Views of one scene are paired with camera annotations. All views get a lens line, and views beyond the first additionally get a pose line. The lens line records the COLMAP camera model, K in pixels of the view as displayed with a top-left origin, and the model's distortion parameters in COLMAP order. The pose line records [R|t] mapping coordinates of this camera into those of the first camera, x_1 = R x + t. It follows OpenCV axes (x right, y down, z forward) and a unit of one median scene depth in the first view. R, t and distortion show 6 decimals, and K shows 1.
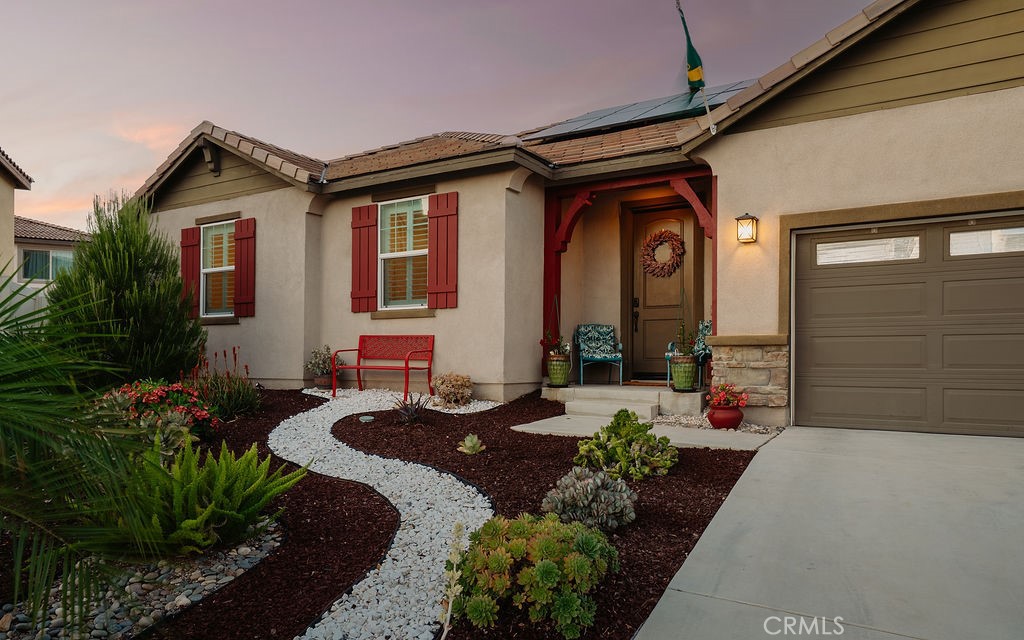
lens RADIAL K [[639.3, 0, 510.0], [0, 639.3, 358.2], [0, 0, 1]] dist [0.033695, 0.001038]
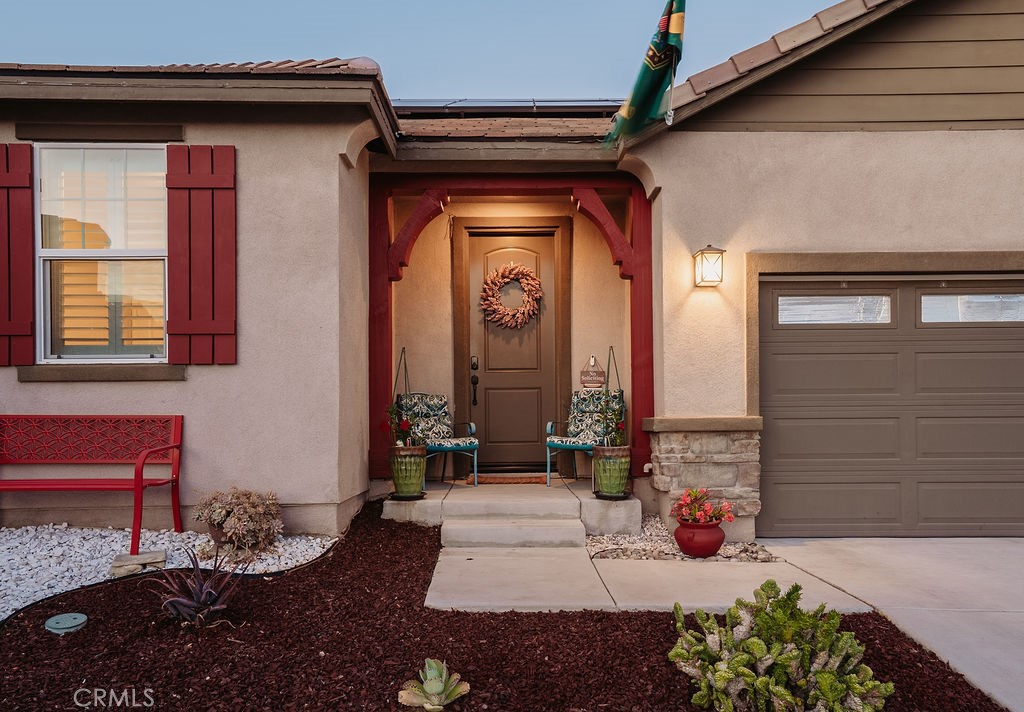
lens RADIAL K [[687.6, 0, 513.6], [0, 687.6, 413.6], [0, 0, 1]] dist [0.033113, 0.002290]
pose [[0.863805, -0.007161, 0.503775, -0.181178], [0.009922, 0.999947, -0.002798, -0.035438], [-0.503728, 0.007416, 0.863830, 0.403184]]
